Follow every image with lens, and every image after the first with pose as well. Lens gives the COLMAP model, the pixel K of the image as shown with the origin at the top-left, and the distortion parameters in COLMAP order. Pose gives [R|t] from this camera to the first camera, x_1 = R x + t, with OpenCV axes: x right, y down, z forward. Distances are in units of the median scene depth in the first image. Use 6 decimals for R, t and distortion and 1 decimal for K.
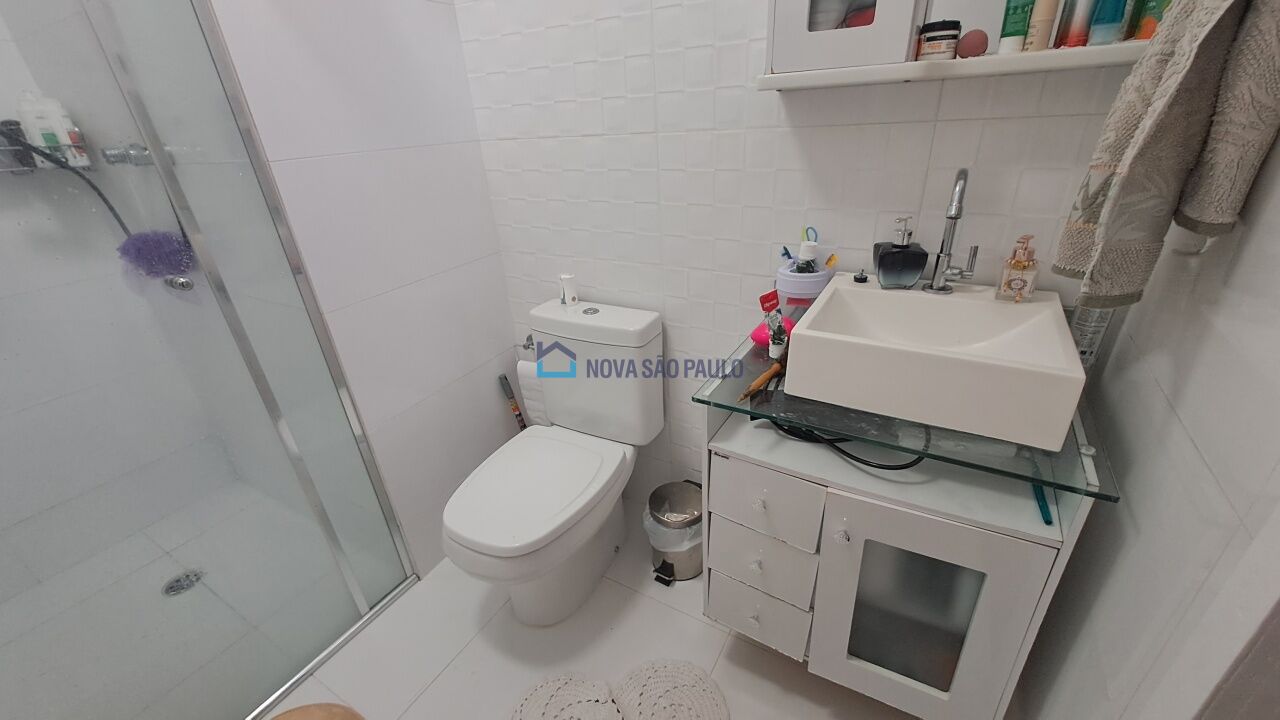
lens RADIAL K [[496.0, 0, 640.0], [0, 496.0, 360.0], [0, 0, 1]] dist [-0.000523, -0.000512]
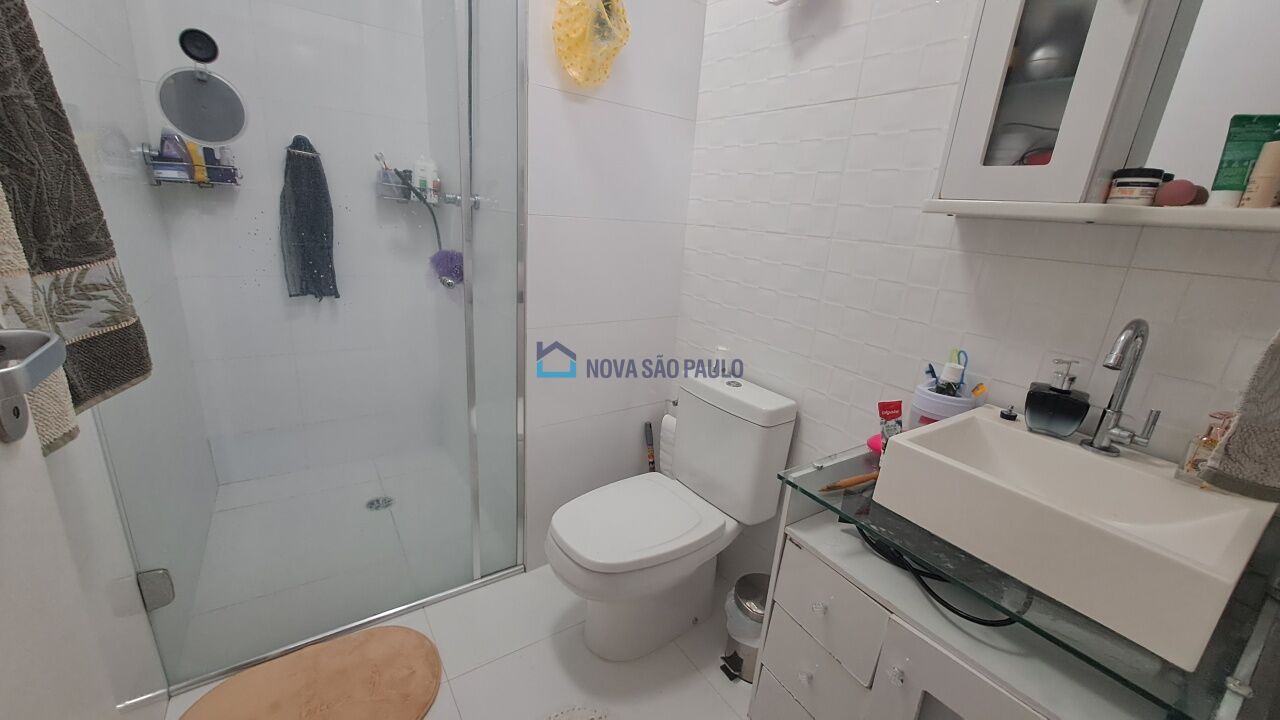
lens RADIAL K [[488.5, 0, 640.0], [0, 488.5, 360.0], [0, 0, 1]] dist [-0.000036, 0.000179]
pose [[0.894990, 0.242522, -0.374400, 0.160082], [-0.301837, 0.947228, -0.107953, 0.043883], [0.328461, 0.209625, 0.920962, -0.079982]]
